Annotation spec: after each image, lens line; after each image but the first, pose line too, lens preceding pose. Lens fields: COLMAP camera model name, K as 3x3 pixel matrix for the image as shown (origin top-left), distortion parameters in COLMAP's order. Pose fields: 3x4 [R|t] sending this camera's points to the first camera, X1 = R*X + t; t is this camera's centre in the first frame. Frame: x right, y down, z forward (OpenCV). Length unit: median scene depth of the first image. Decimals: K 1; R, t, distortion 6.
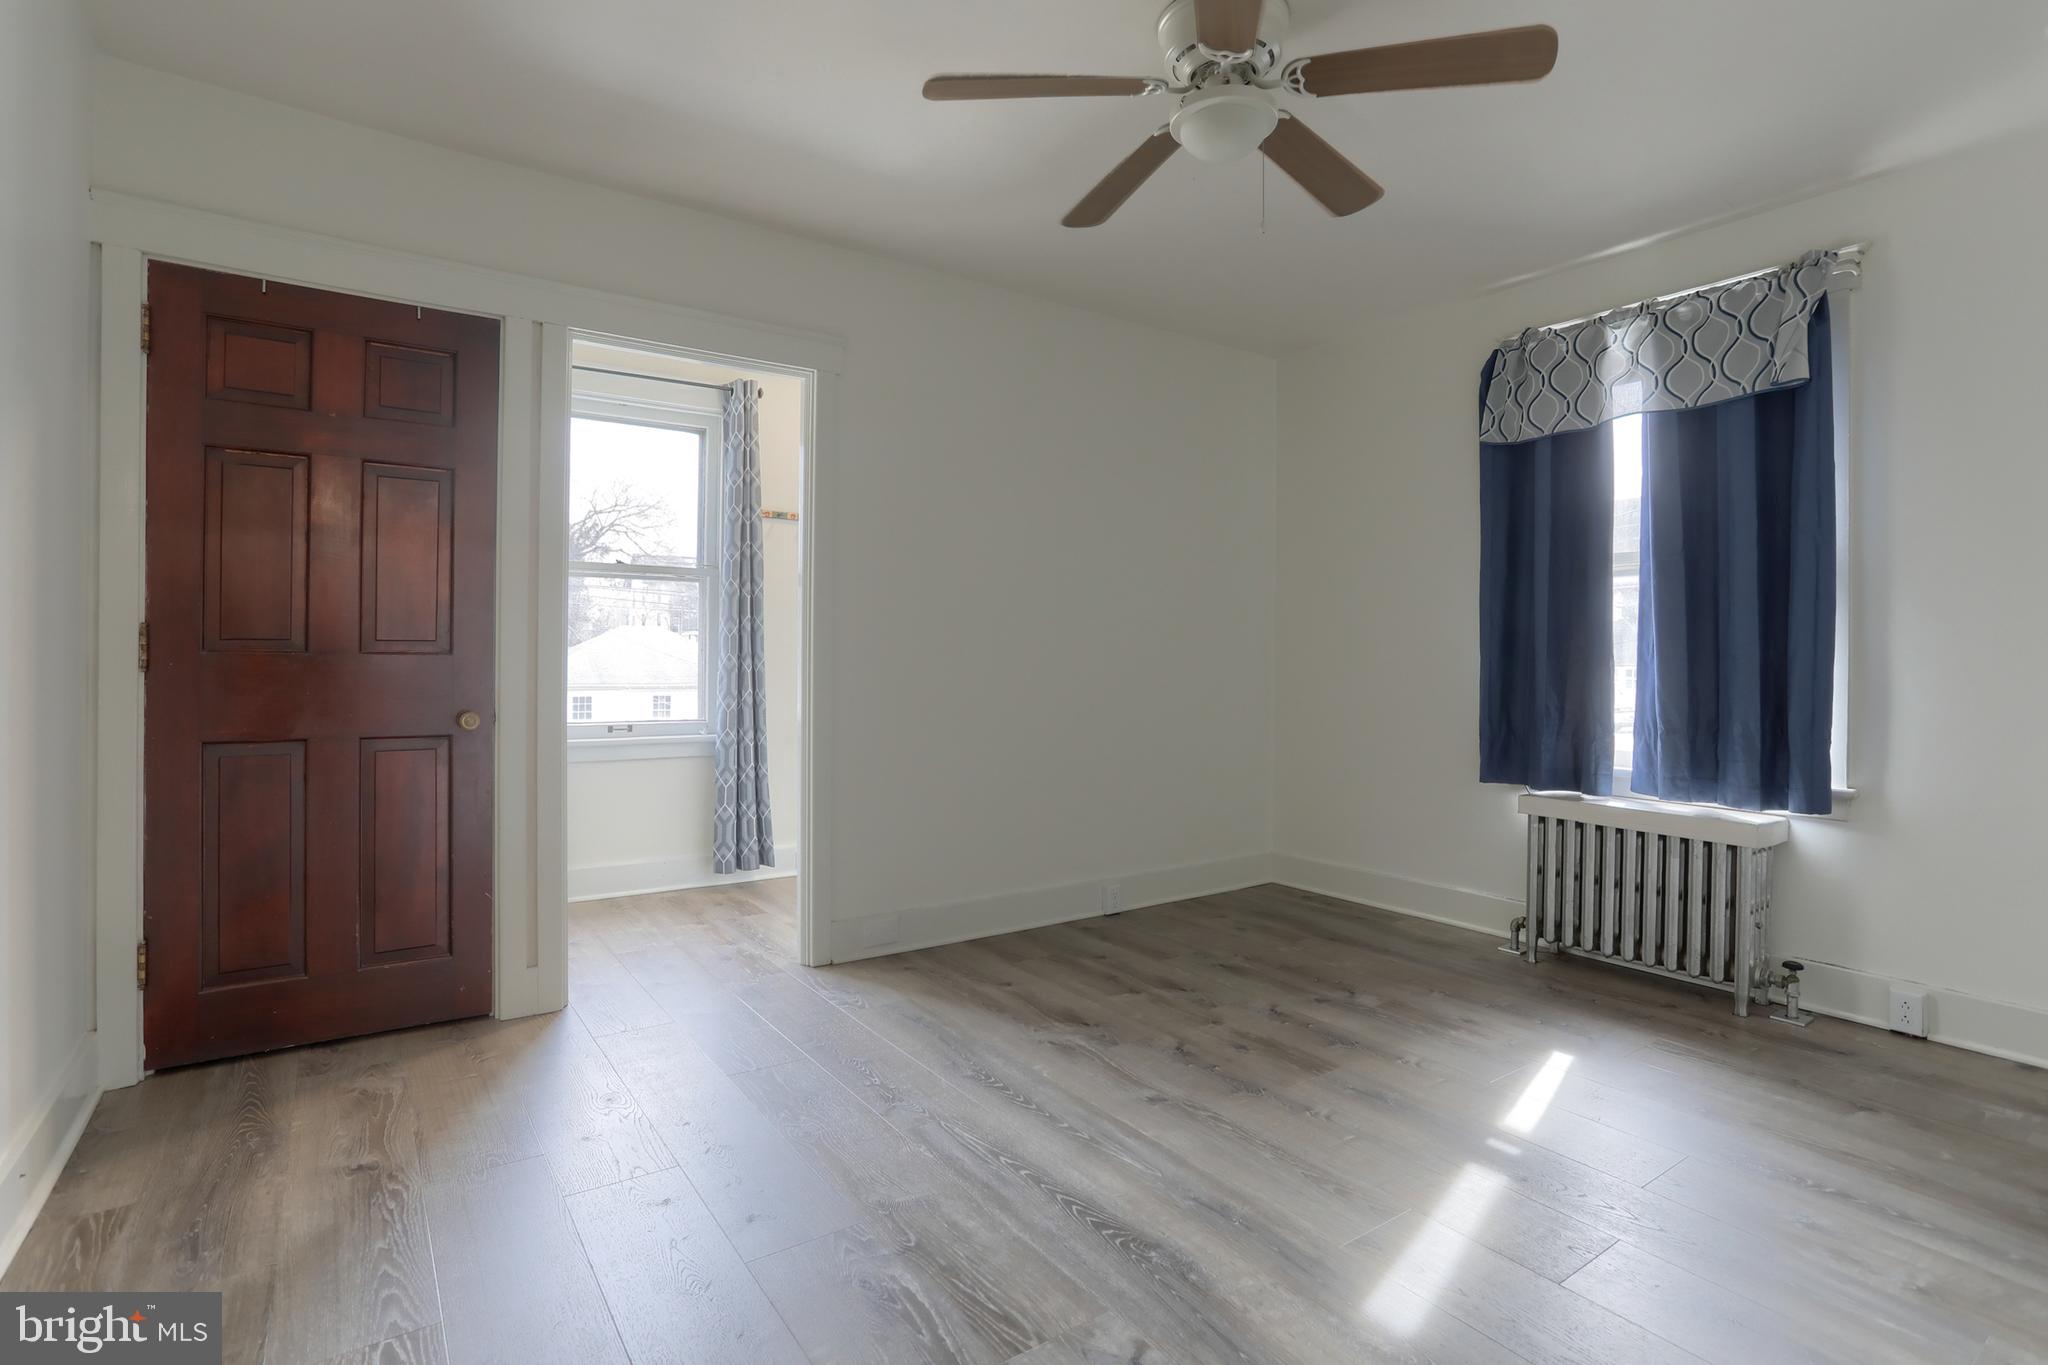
lens RADIAL K [[1004.2, 0, 1024.1], [0, 1004.2, 667.3], [0, 0, 1]] dist [-0.070066, 0.035591]
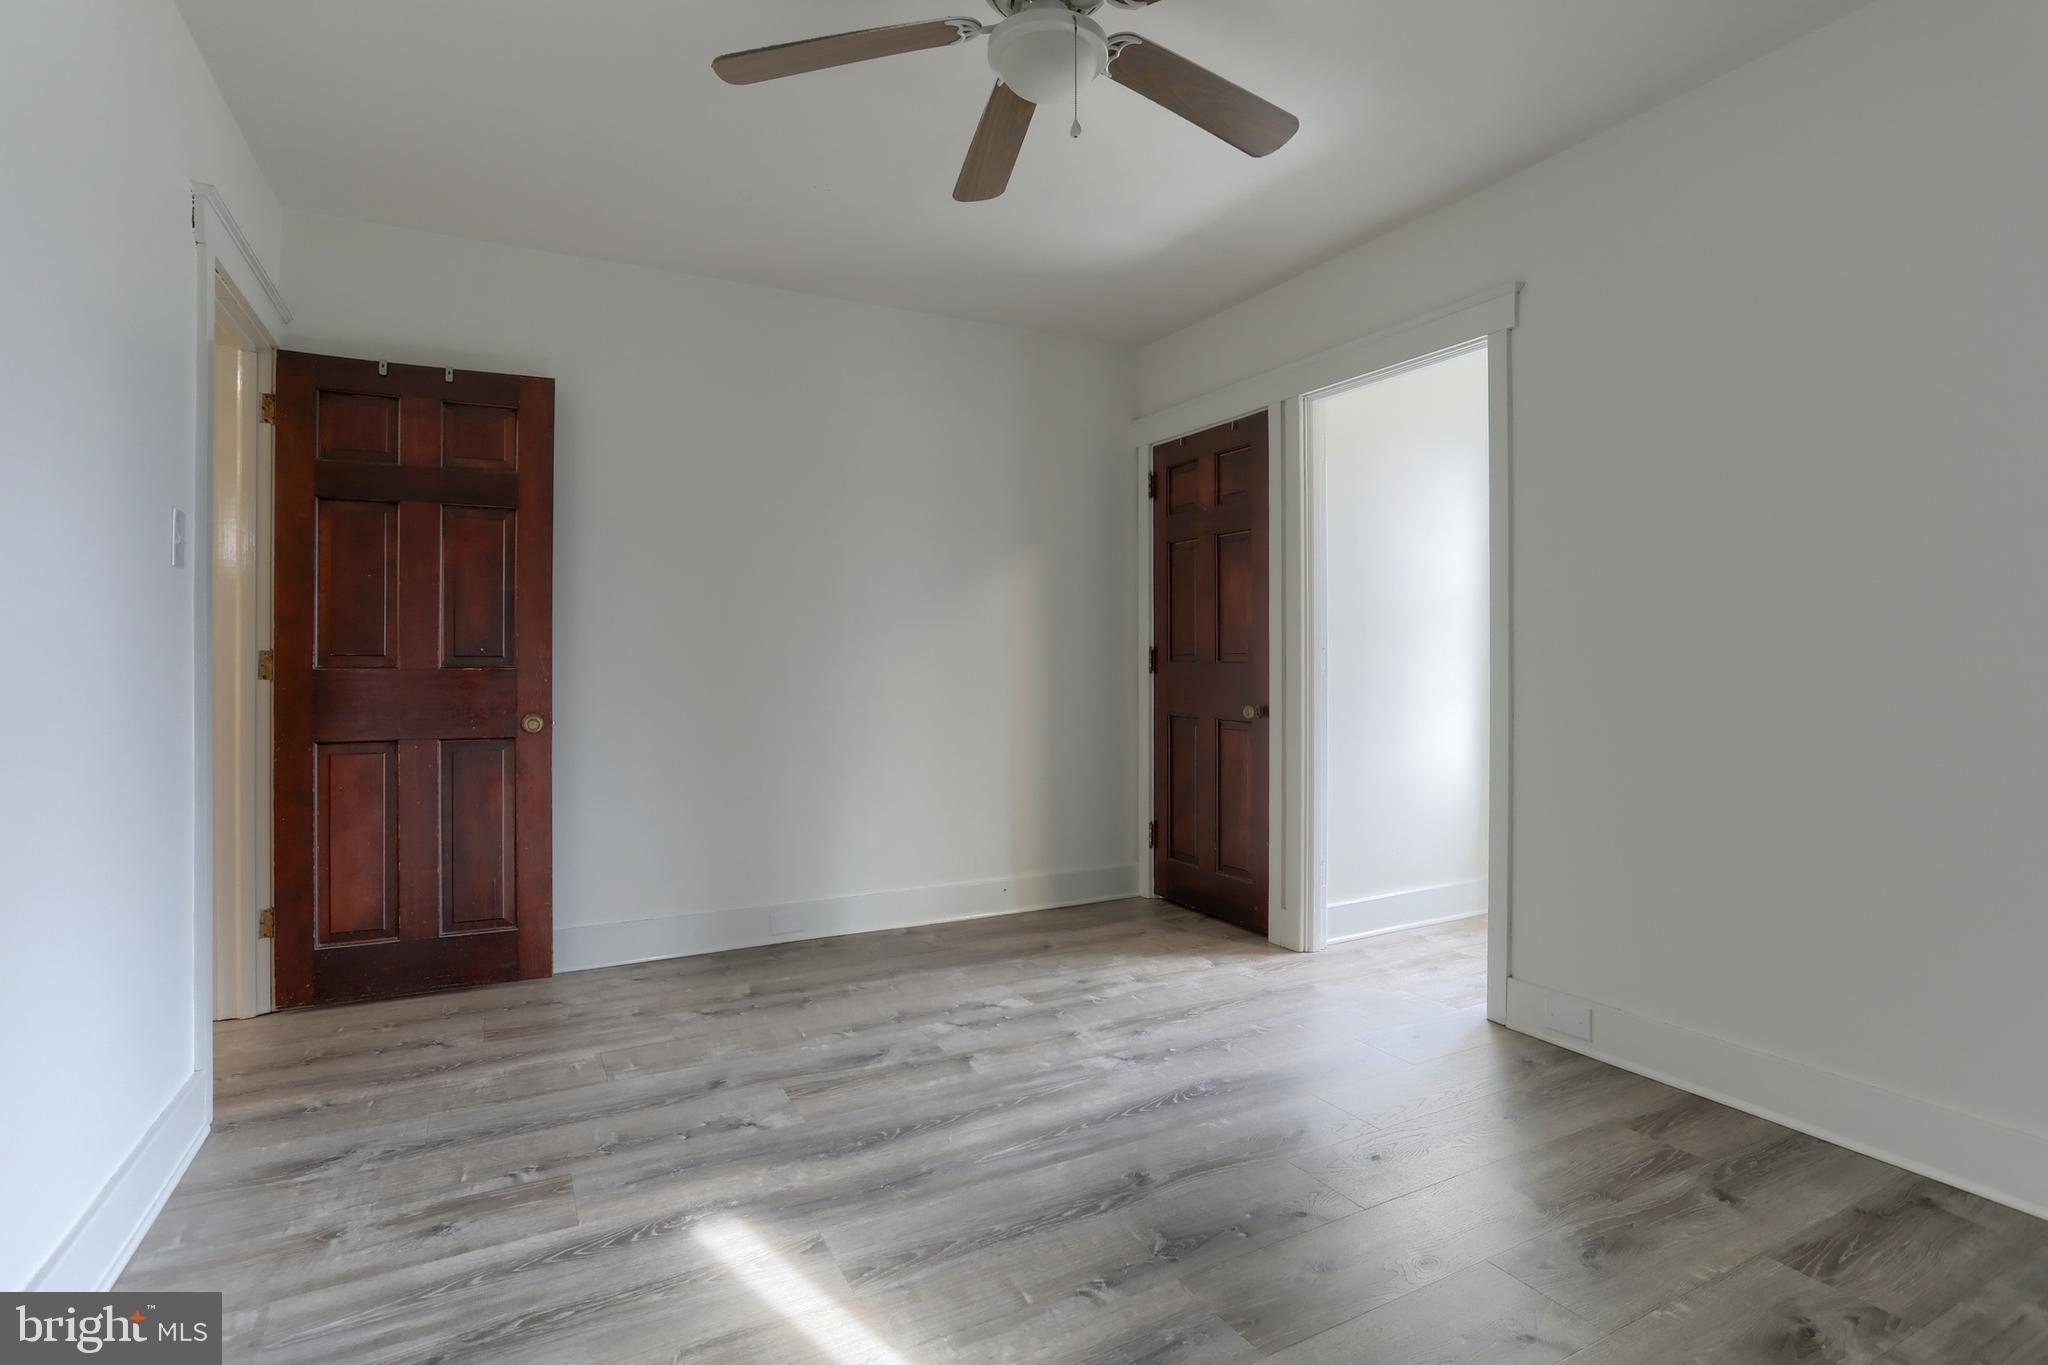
lens RADIAL K [[1004.2, 0, 1024.1], [0, 1004.2, 667.3], [0, 0, 1]] dist [-0.070066, 0.035591]
pose [[-0.123043, 0.001378, -0.992400, 0.787231], [-0.007157, 0.999972, 0.002276, -0.007982], [0.992376, 0.007382, -0.123030, 0.790879]]
